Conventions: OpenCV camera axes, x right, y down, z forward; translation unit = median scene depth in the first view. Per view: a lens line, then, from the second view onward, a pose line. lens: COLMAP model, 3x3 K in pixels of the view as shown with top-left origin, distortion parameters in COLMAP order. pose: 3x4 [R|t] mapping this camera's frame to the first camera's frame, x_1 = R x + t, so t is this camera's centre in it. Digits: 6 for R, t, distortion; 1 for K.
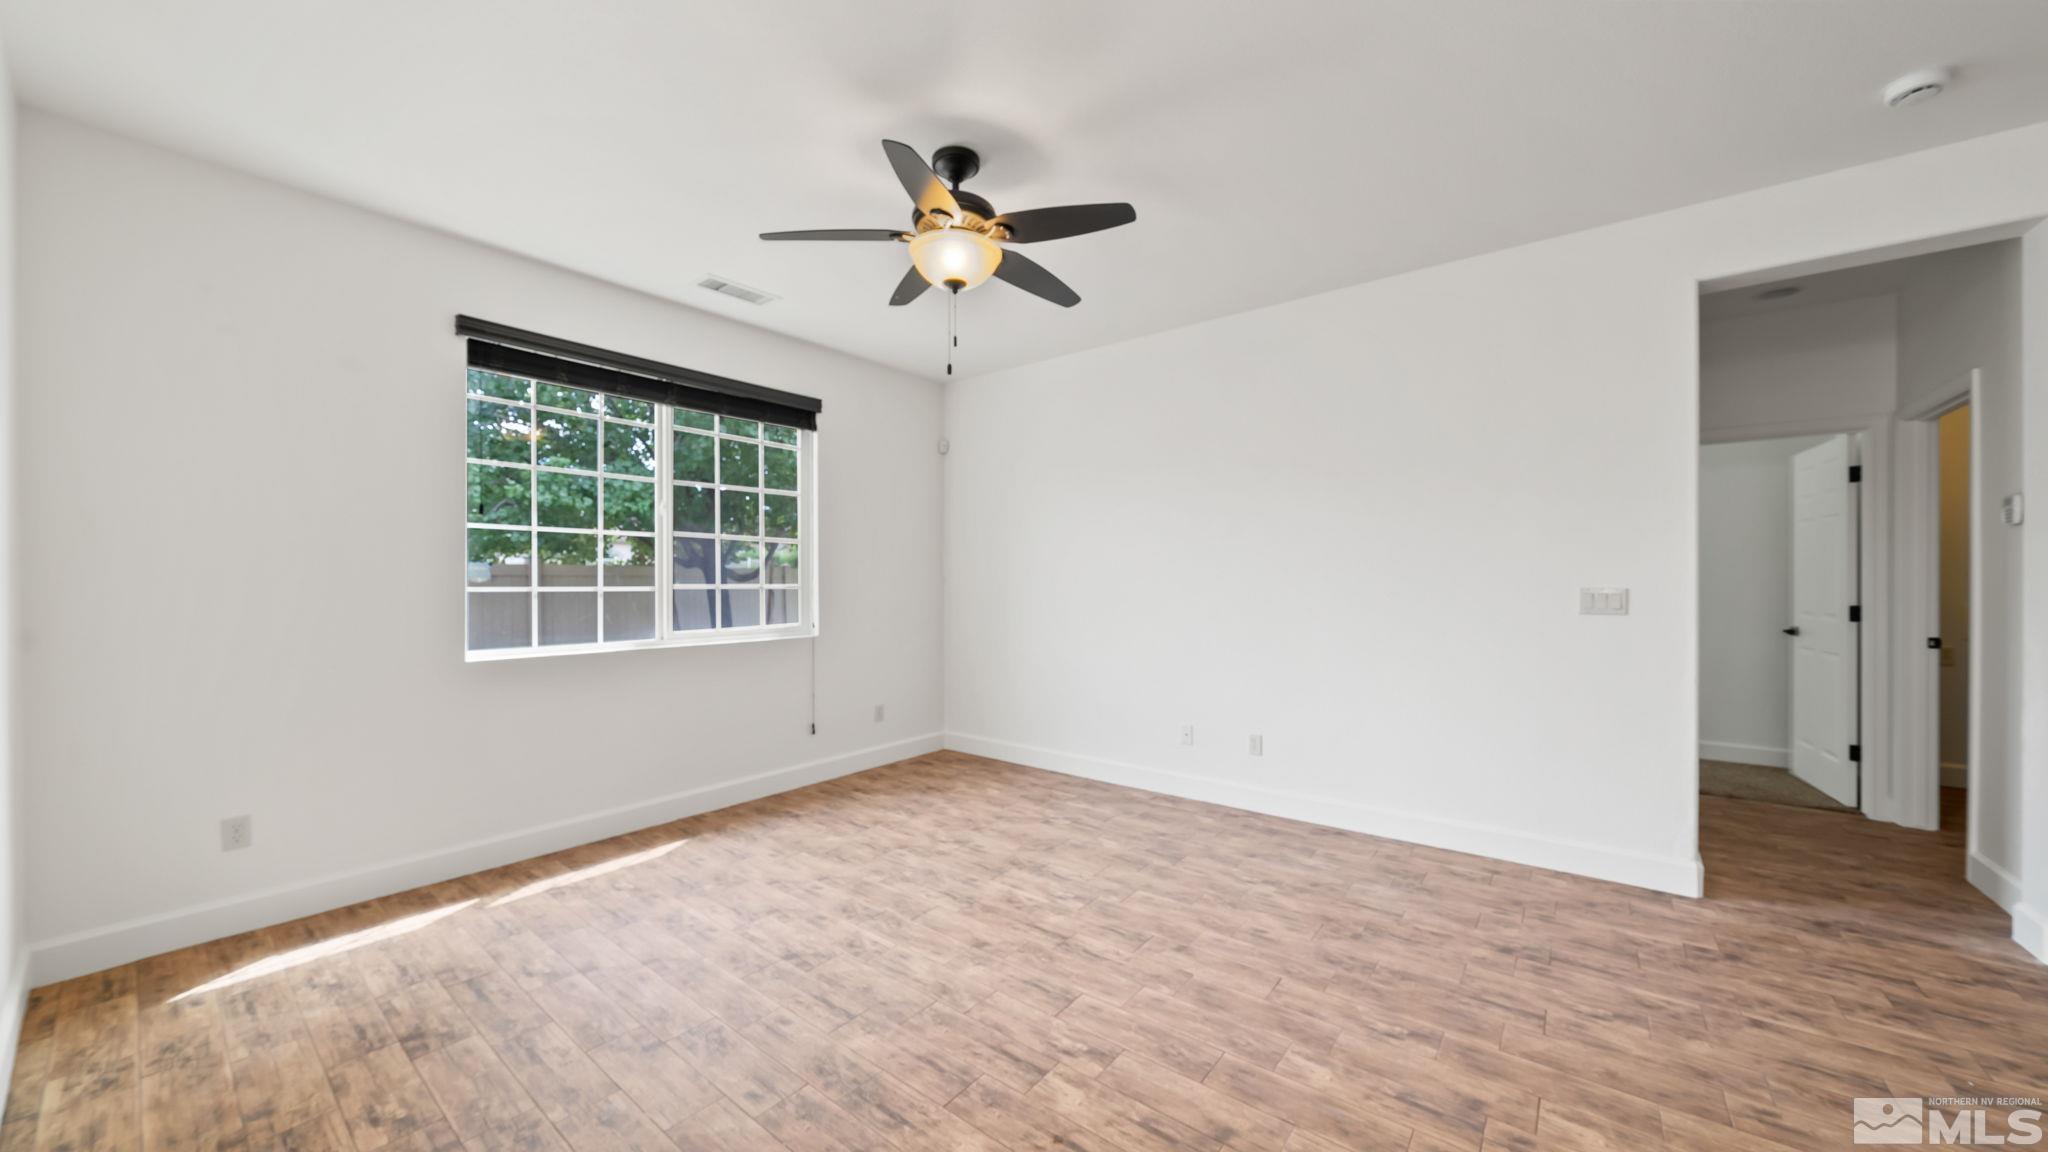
lens RADIAL K [[719.6, 0, 1020.5], [0, 719.6, 567.8], [0, 0, 1]] dist [-0.003608, -0.000496]
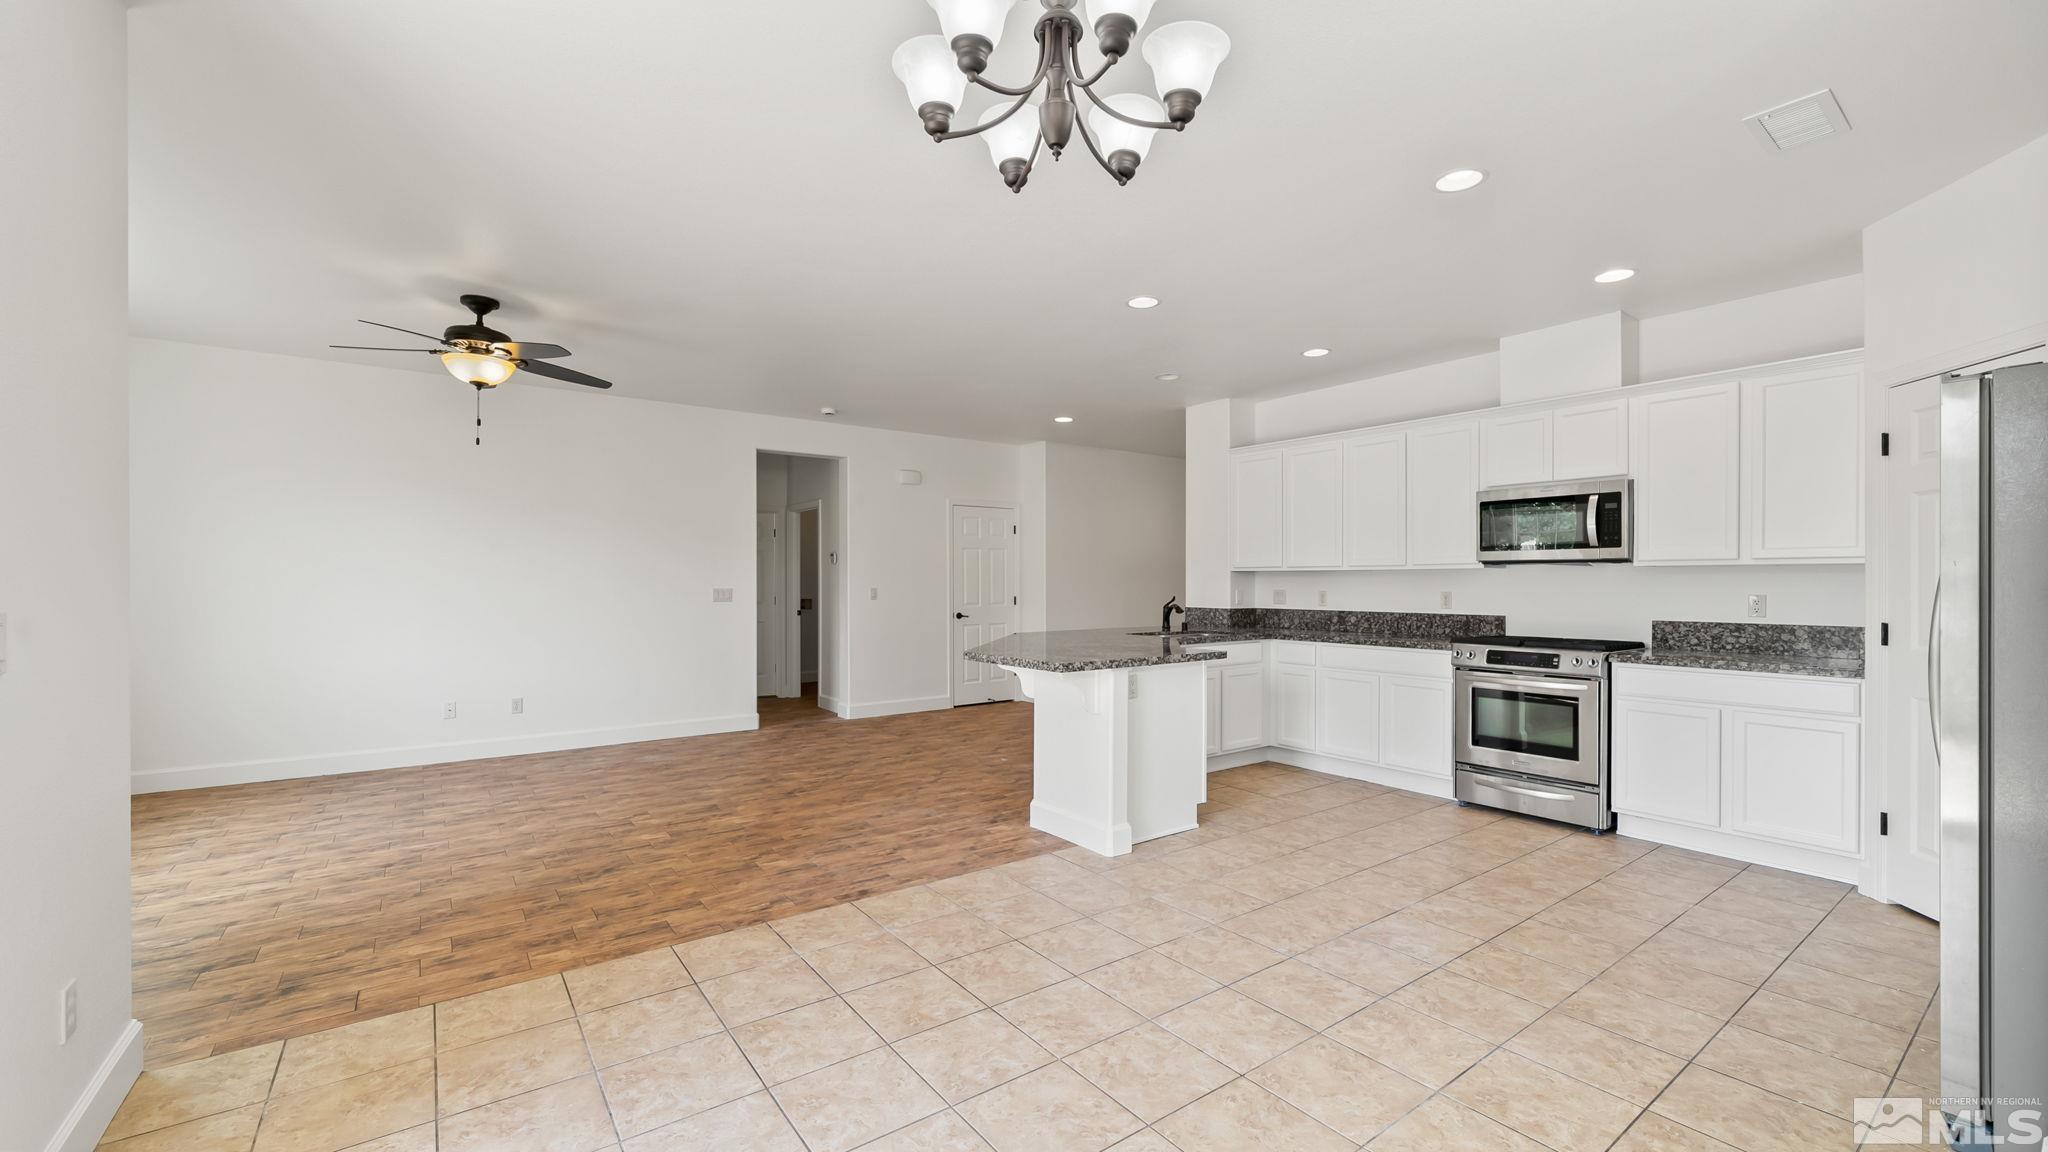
lens RADIAL K [[795.4, 0, 1035.5], [0, 795.4, 585.3], [0, 0, 1]] dist [-0.009710, 0.002324]
pose [[0.260559, -0.000001, 0.965458, -1.212345], [-0.024302, 0.999683, 0.006559, -0.021895], [-0.965152, -0.025172, 0.260476, -0.464562]]
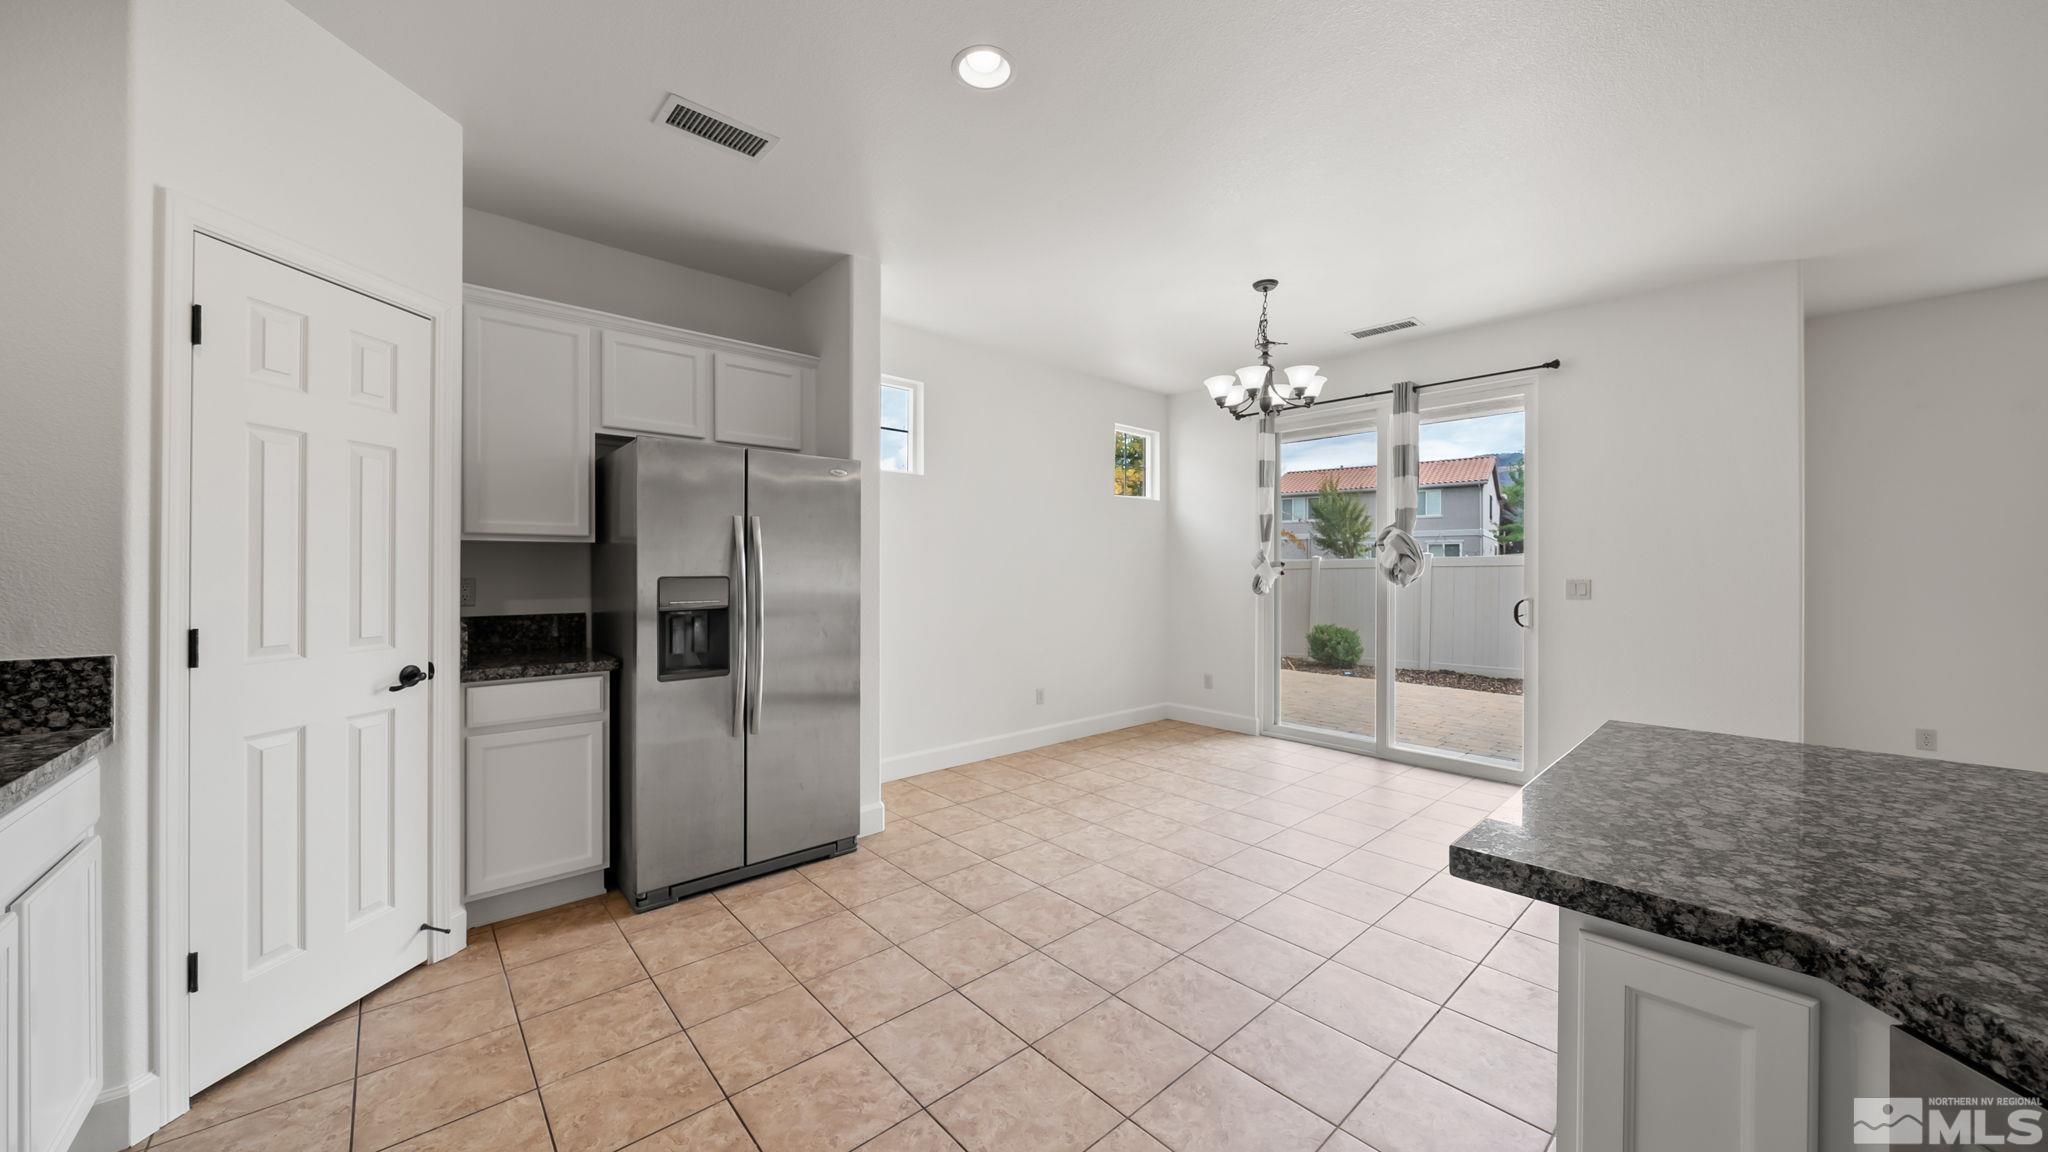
lens RADIAL K [[719.6, 0, 1030.1], [0, 719.6, 569.6], [0, 0, 1]] dist [-0.003608, -0.000496]
pose [[-0.157581, -0.001326, -0.987505, 0.646986], [0.022630, 0.999732, -0.004953, -0.020947], [0.987247, -0.023128, -0.157509, -0.556426]]
